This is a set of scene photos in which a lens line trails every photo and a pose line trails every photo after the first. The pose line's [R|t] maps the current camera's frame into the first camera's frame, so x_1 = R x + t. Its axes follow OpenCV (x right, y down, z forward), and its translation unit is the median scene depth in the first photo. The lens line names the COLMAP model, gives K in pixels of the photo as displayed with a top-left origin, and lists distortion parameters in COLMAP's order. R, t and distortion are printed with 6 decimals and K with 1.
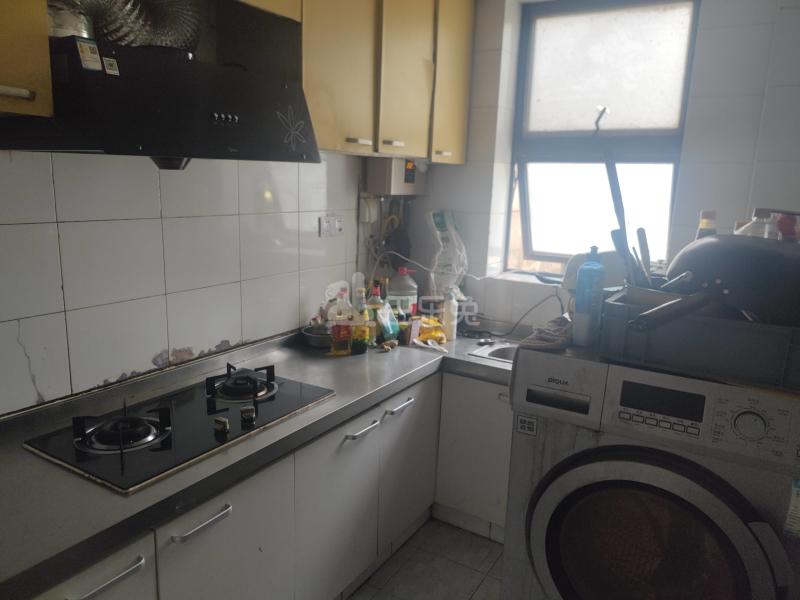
lens RADIAL K [[594.9, 0, 400.0], [0, 594.9, 300.0], [0, 0, 1]] dist [0.011558, -0.003654]
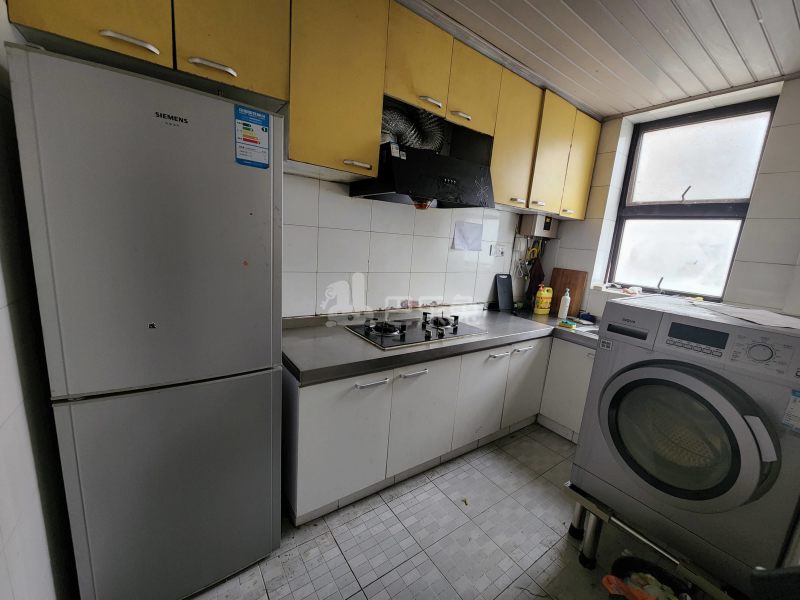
lens RADIAL K [[330.8, 0, 400.0], [0, 330.8, 300.0], [0, 0, 1]] dist [-0.002921, -0.000455]
pose [[0.914975, 0.116412, -0.386354, 0.027940], [-0.128426, 0.991705, -0.005332, 0.090727], [0.382529, 0.054496, 0.922335, -0.068999]]
